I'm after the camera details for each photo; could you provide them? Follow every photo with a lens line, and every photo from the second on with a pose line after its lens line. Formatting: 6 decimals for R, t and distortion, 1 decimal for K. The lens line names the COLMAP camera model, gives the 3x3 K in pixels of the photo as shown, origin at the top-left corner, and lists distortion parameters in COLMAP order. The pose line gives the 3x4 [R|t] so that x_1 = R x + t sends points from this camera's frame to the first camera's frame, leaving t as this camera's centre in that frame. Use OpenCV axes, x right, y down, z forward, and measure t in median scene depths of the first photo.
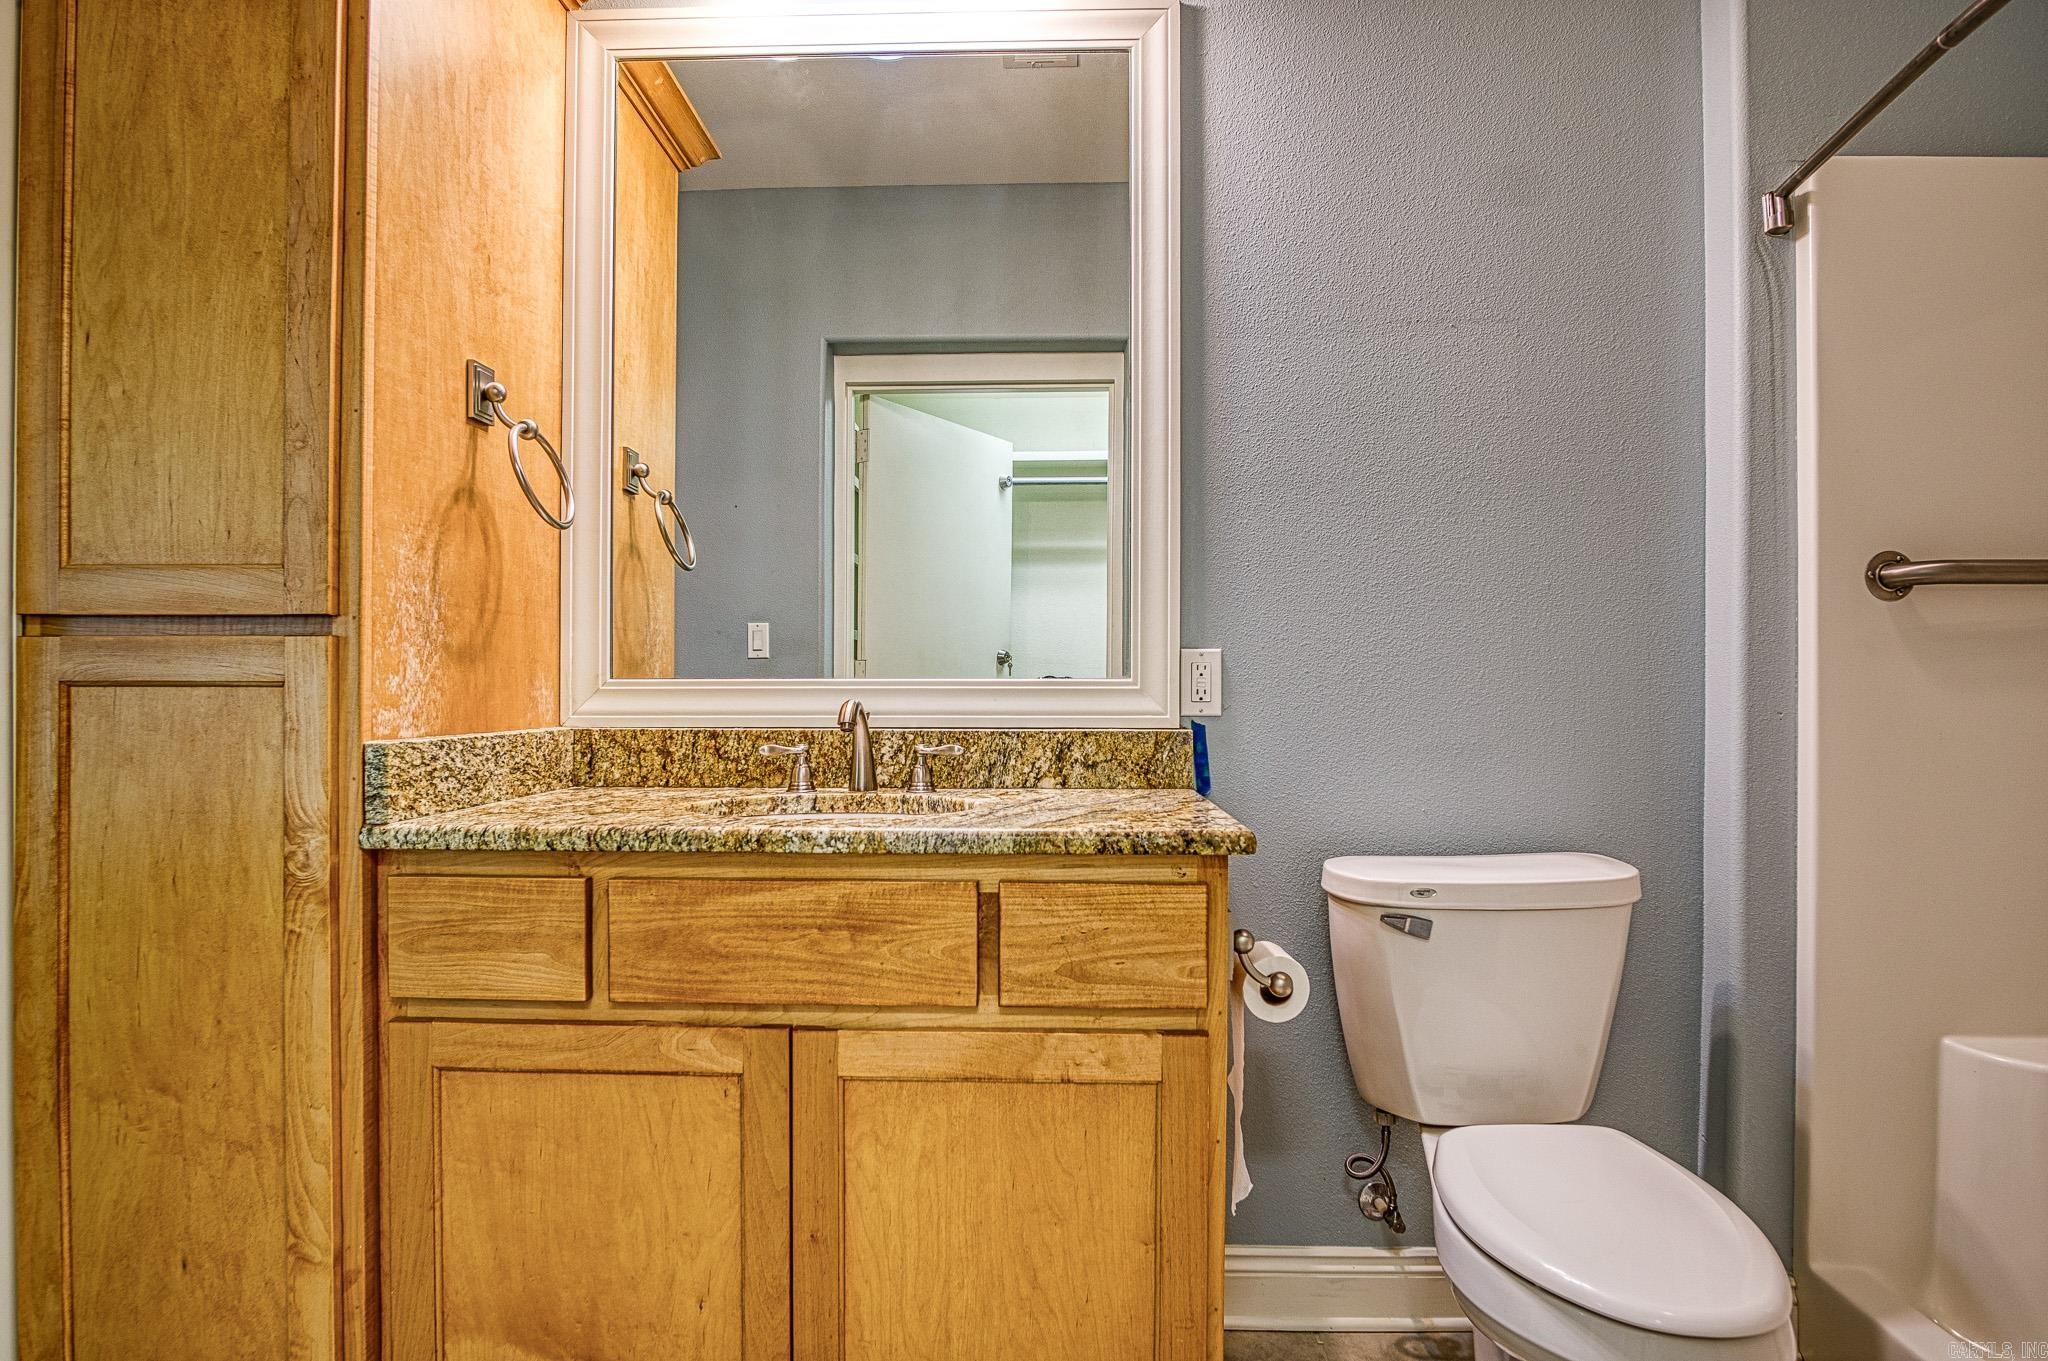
lens RADIAL K [[1098.0, 0, 1016.8], [0, 1098.0, 688.7], [0, 0, 1]] dist [-0.029796, 0.000373]
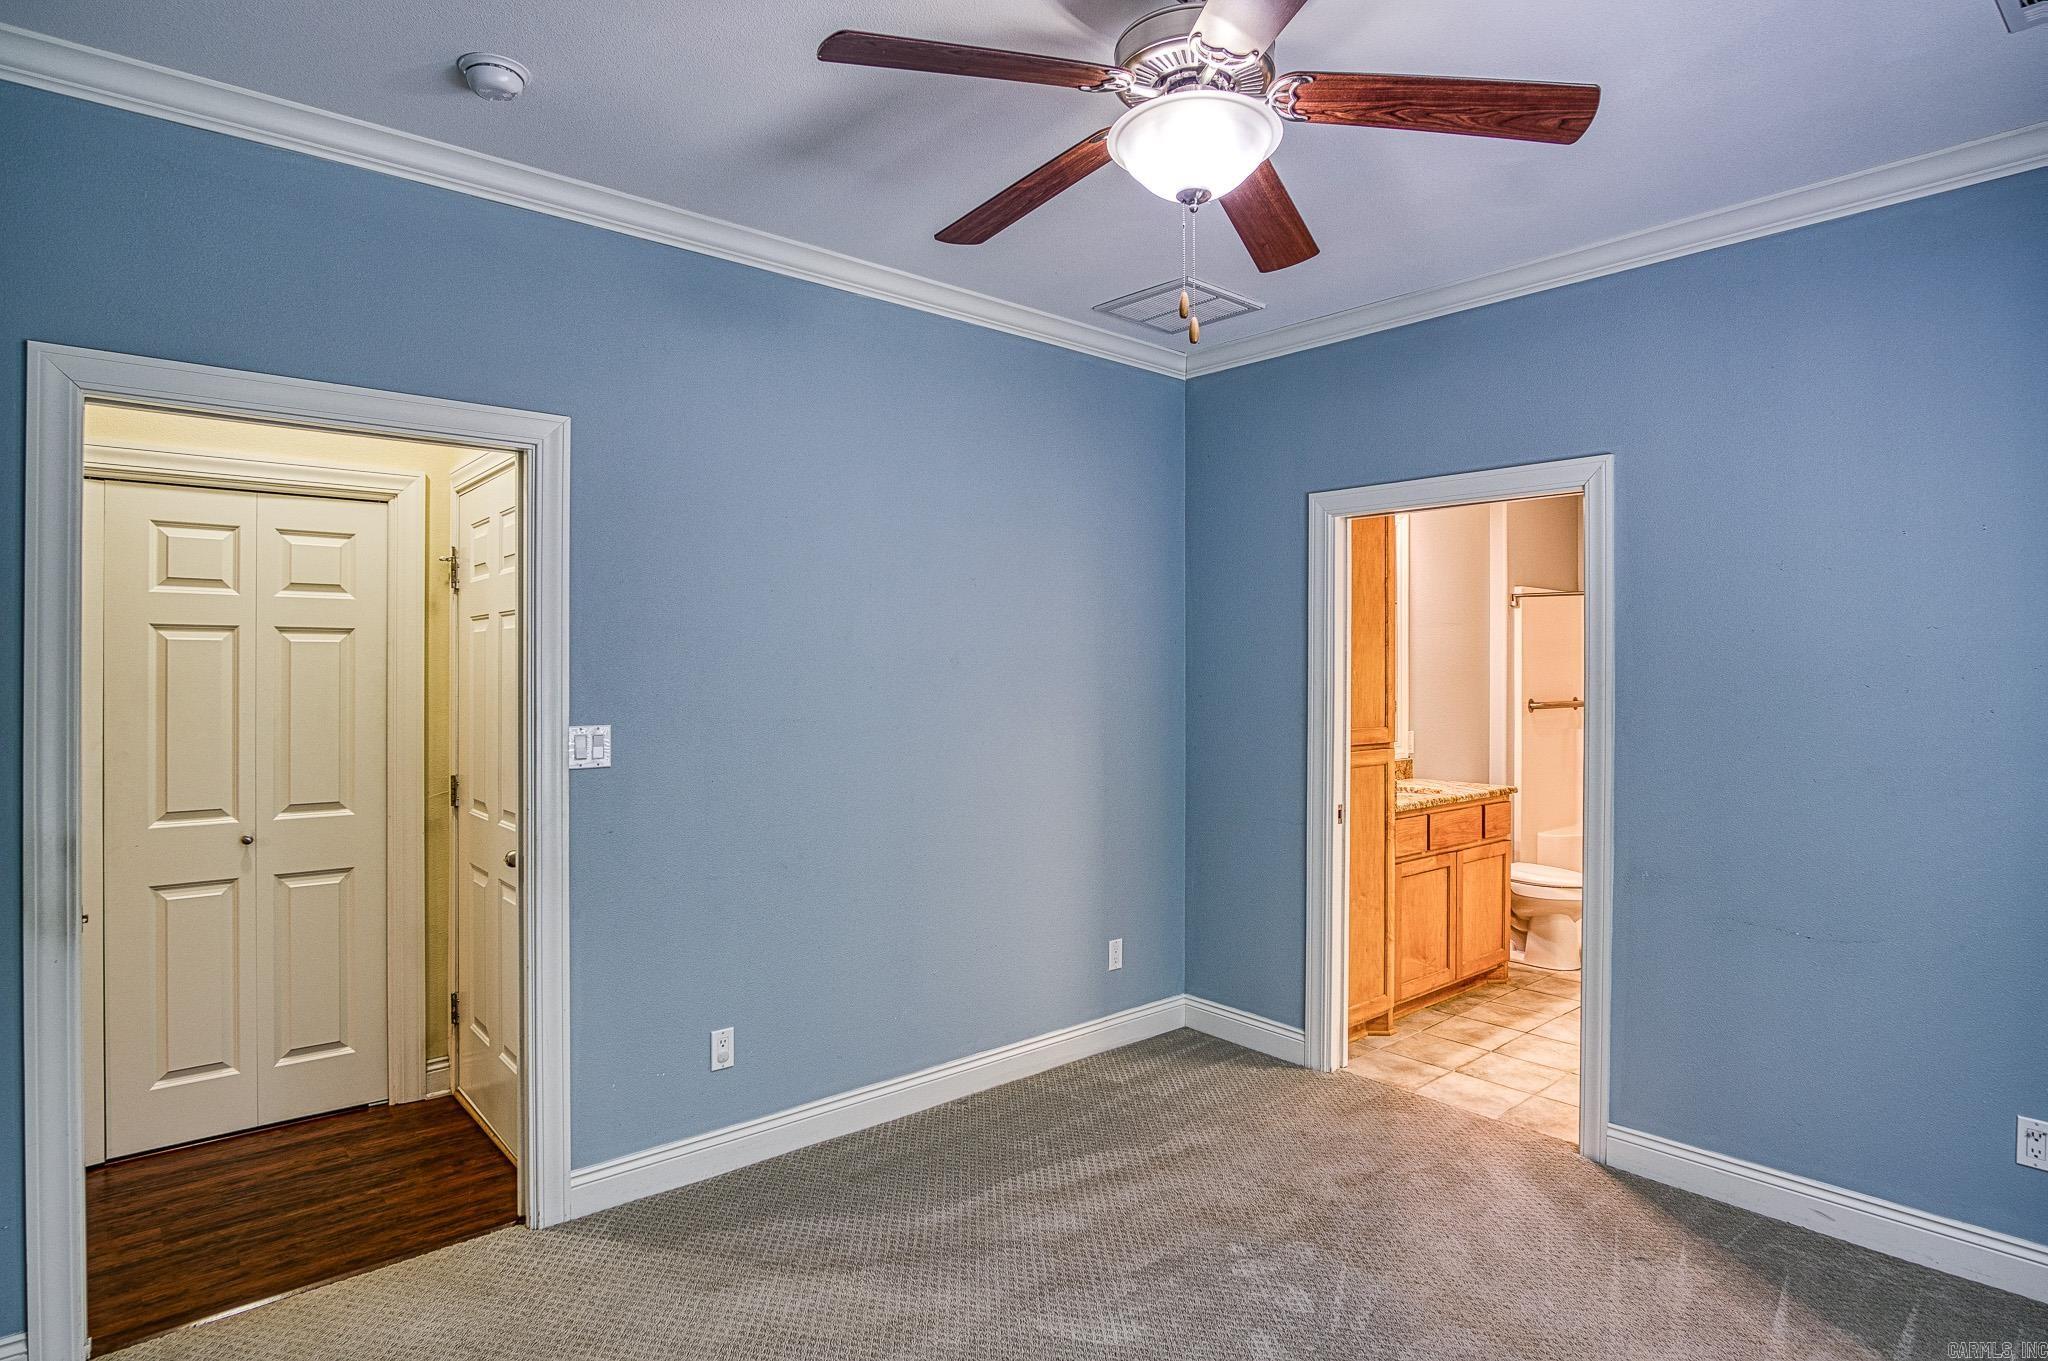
lens RADIAL K [[1126.4, 0, 1031.5], [0, 1126.4, 677.4], [0, 0, 1]] dist [-0.029221, 0.000803]
pose [[0.727627, -0.005171, 0.685954, -2.951002], [0.003176, 0.999986, 0.004169, -0.220093], [-0.685966, -0.000855, 0.727633, -0.568441]]
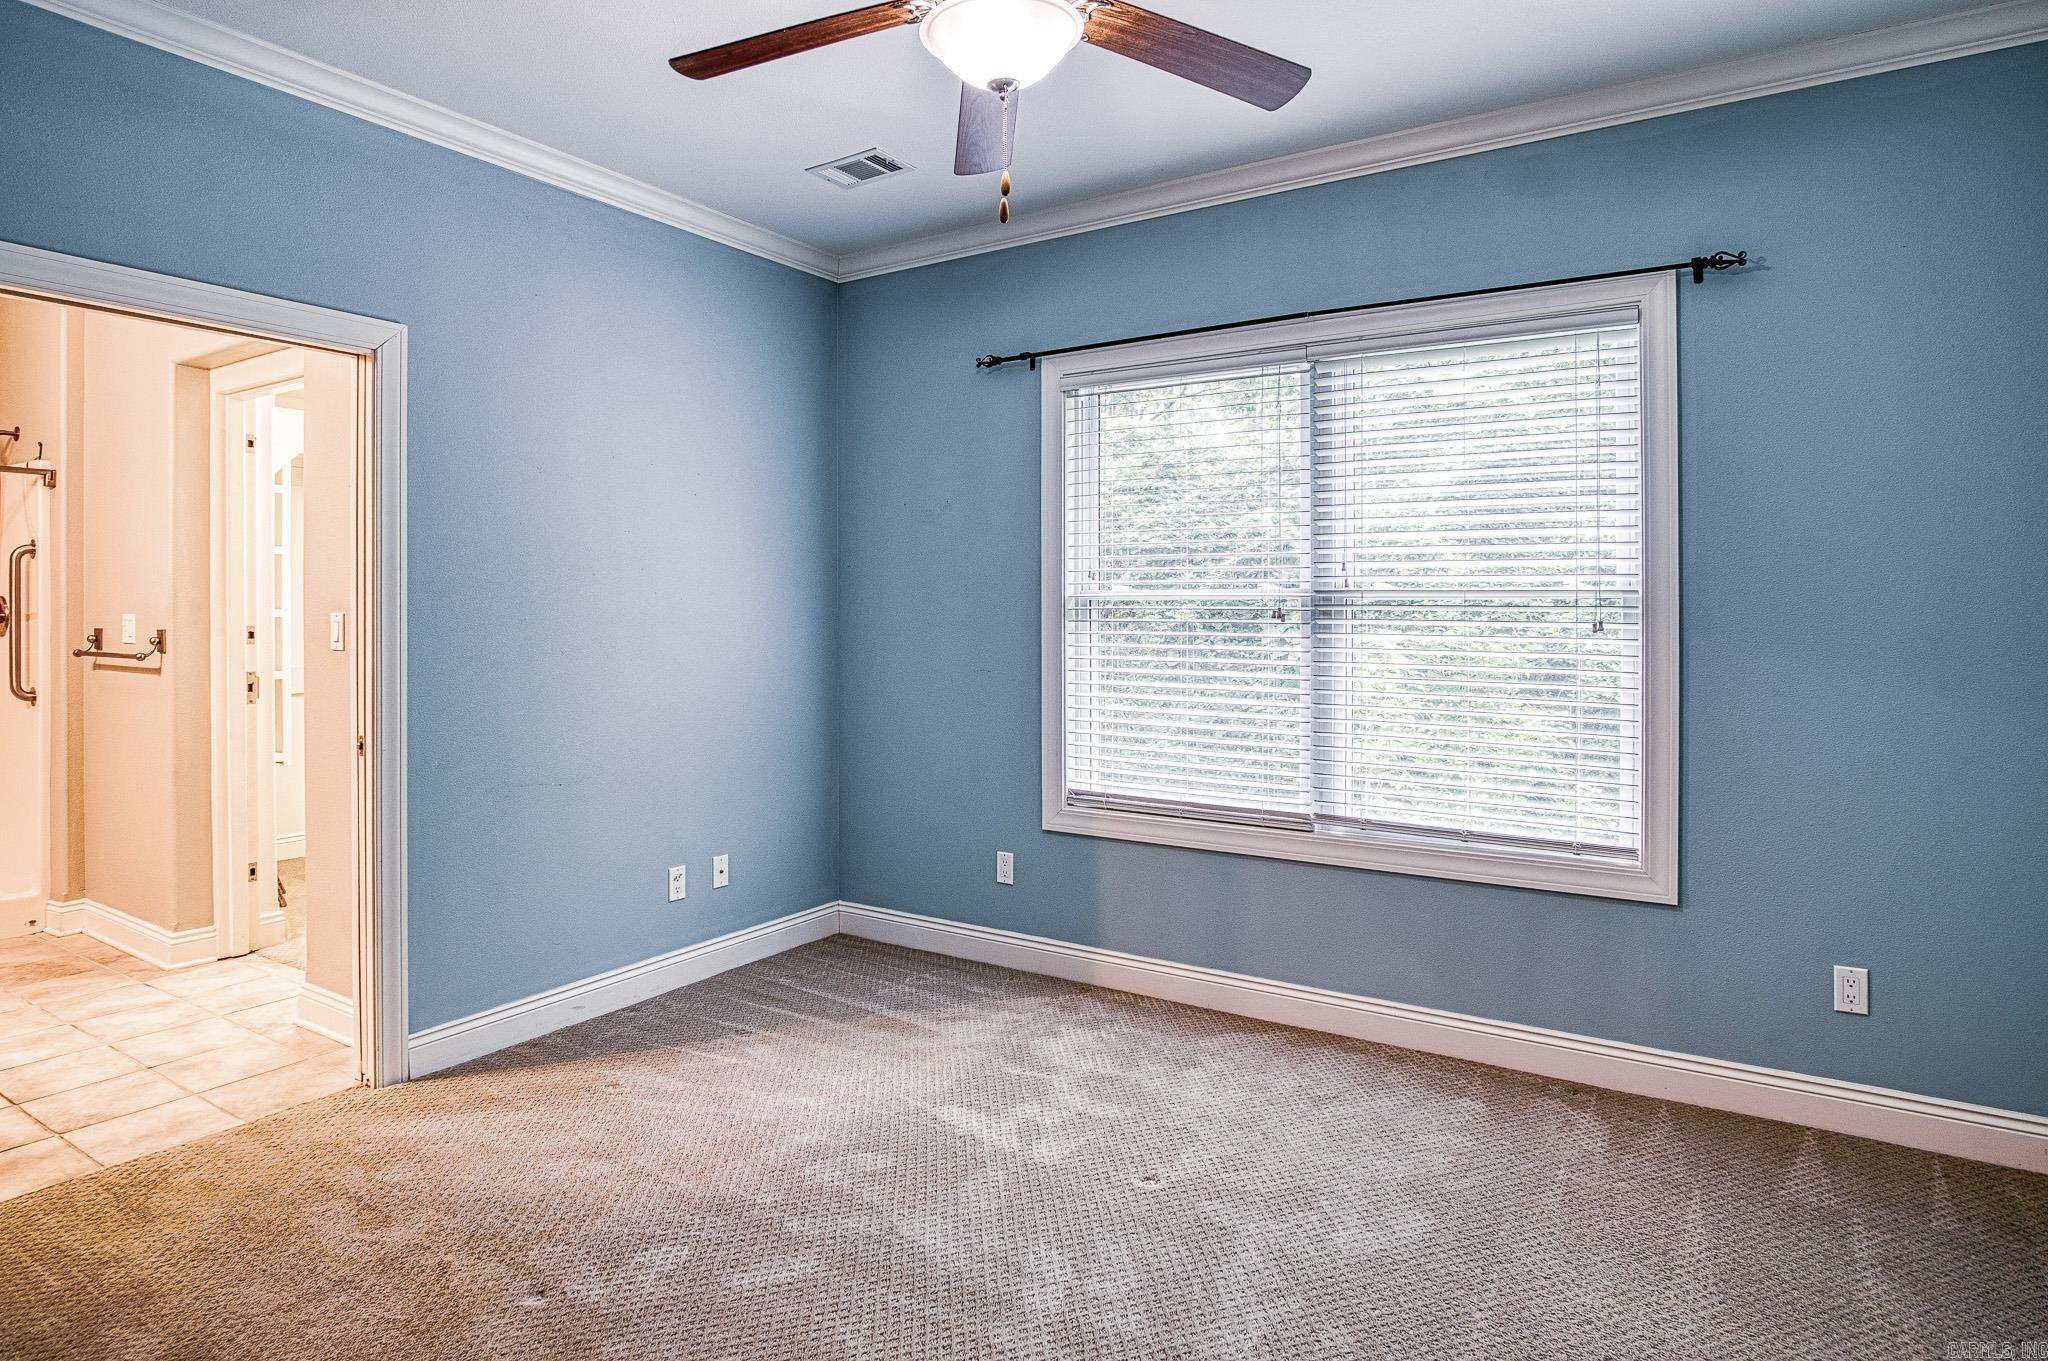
lens RADIAL K [[1111.9, 0, 1027.5], [0, 1111.9, 609.2], [0, 0, 1]] dist [-0.026810, 0.000697]
pose [[-0.862748, 0.001144, 0.505633, -2.678008], [0.002822, 0.999993, 0.002552, -0.132685], [-0.505626, 0.003629, -0.862745, 1.245709]]
